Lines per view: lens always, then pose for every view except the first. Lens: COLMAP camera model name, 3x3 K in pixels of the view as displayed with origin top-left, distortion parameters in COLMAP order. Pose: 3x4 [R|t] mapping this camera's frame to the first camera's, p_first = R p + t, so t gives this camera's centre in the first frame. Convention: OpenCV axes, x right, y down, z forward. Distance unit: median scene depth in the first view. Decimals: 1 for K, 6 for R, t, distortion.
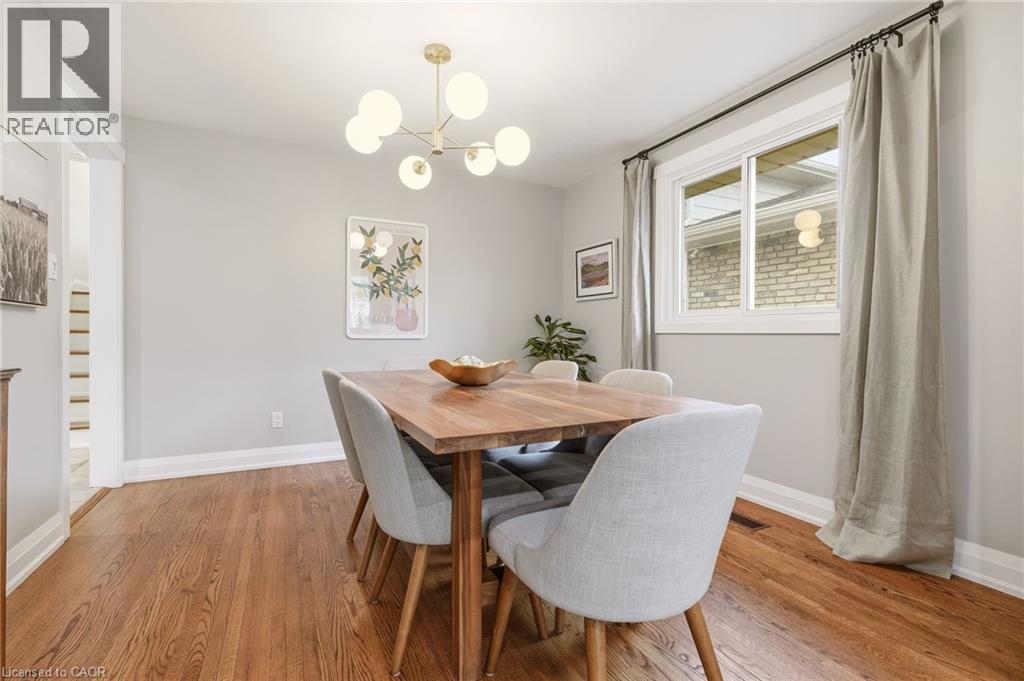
lens RADIAL K [[464.3, 0, 508.4], [0, 464.3, 338.8], [0, 0, 1]] dist [-0.003556, -0.000051]
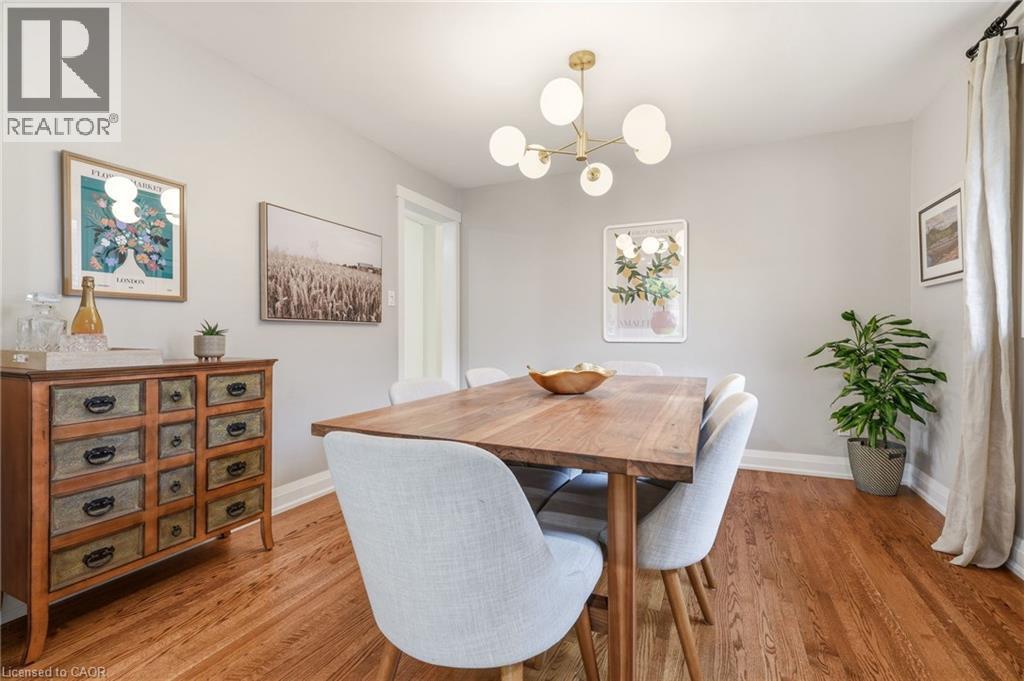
lens RADIAL K [[464.3, 0, 508.4], [0, 464.3, 338.8], [0, 0, 1]] dist [-0.003556, -0.000051]
pose [[0.633620, 0.002964, -0.773639, 0.324692], [-0.003108, 0.999994, 0.001286, -0.008151], [0.773638, 0.001590, 0.633625, 0.149999]]
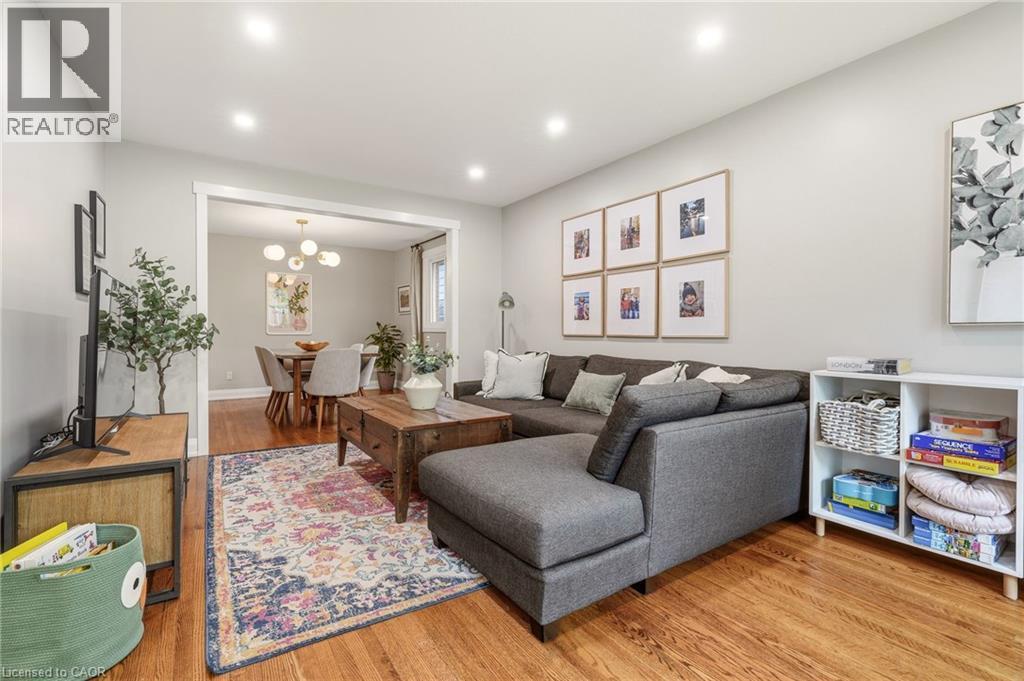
lens RADIAL K [[464.3, 0, 508.4], [0, 464.3, 338.8], [0, 0, 1]] dist [-0.003556, -0.000051]
pose [[0.991430, -0.002439, 0.130614, 0.386095], [0.001670, 0.999981, 0.006000, 0.005899], [-0.130626, -0.005730, 0.991415, -1.014404]]
